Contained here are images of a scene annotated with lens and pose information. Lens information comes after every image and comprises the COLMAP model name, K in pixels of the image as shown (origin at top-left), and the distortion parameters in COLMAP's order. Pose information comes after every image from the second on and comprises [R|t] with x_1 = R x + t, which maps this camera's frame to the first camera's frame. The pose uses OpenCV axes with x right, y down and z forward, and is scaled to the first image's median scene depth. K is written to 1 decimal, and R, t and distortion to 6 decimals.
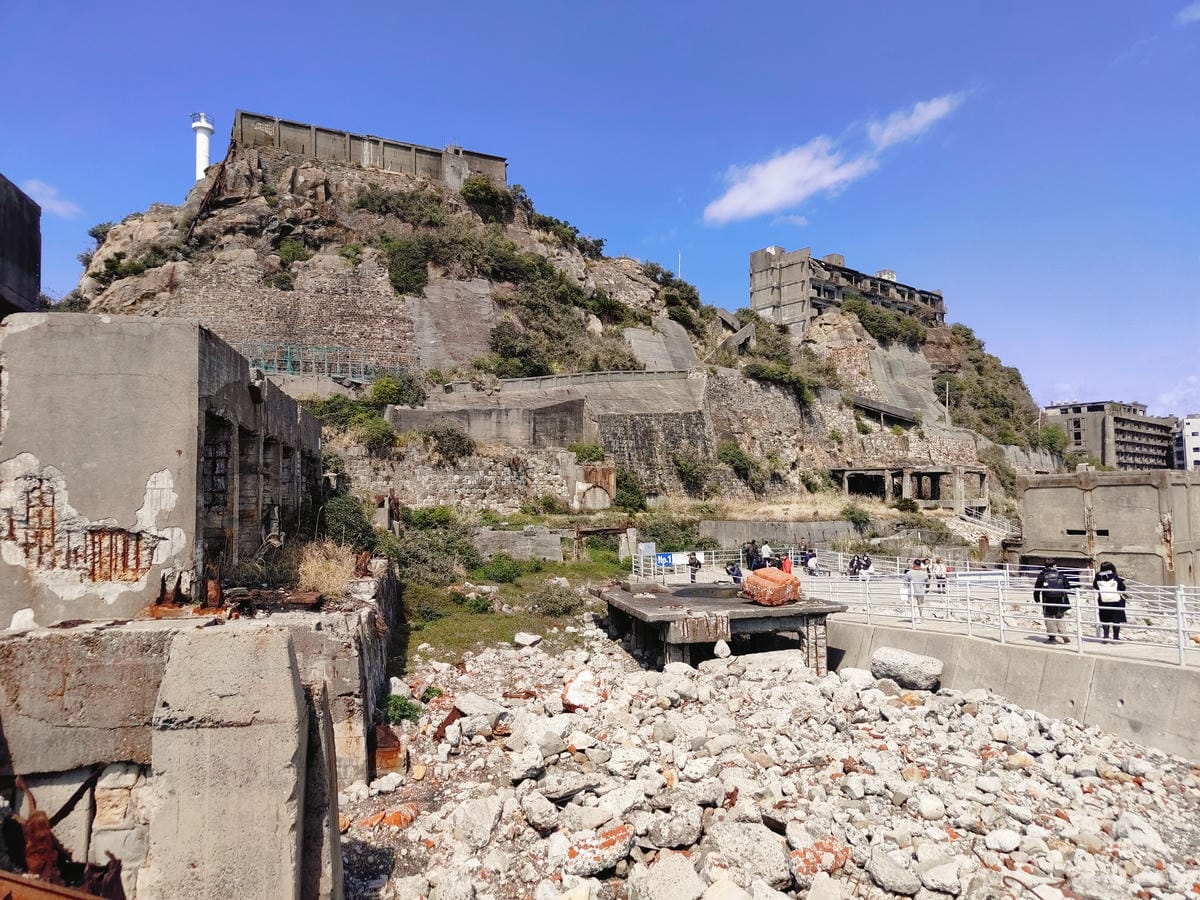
lens RADIAL K [[845.4, 0, 600.0], [0, 845.4, 450.0], [0, 0, 1]] dist [0.034247, -0.001864]
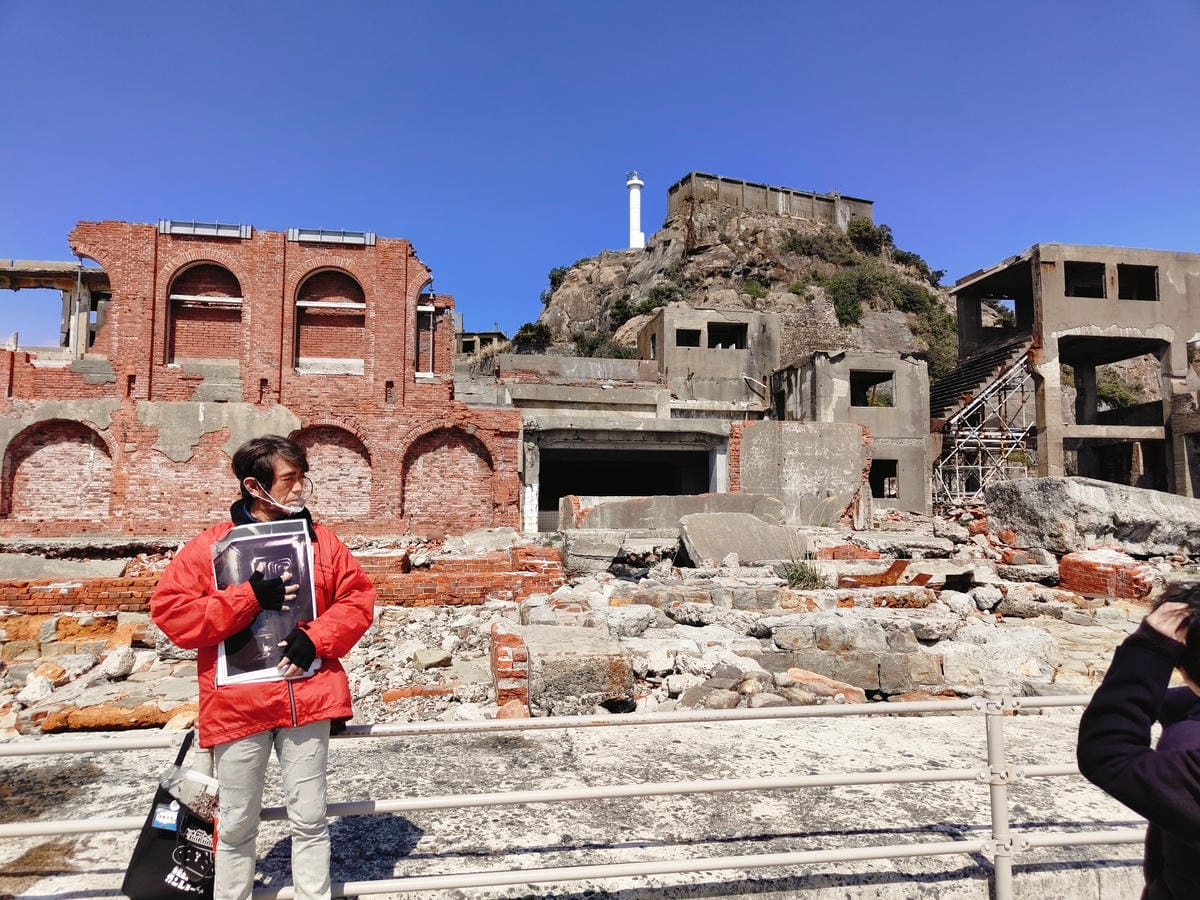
lens RADIAL K [[845.4, 0, 600.0], [0, 845.4, 450.0], [0, 0, 1]] dist [0.034247, -0.001864]
pose [[0.995171, 0.008410, -0.097797, -0.428439], [-0.010489, 0.999729, -0.020759, 0.012383], [0.097596, 0.021684, 0.994990, -0.166759]]
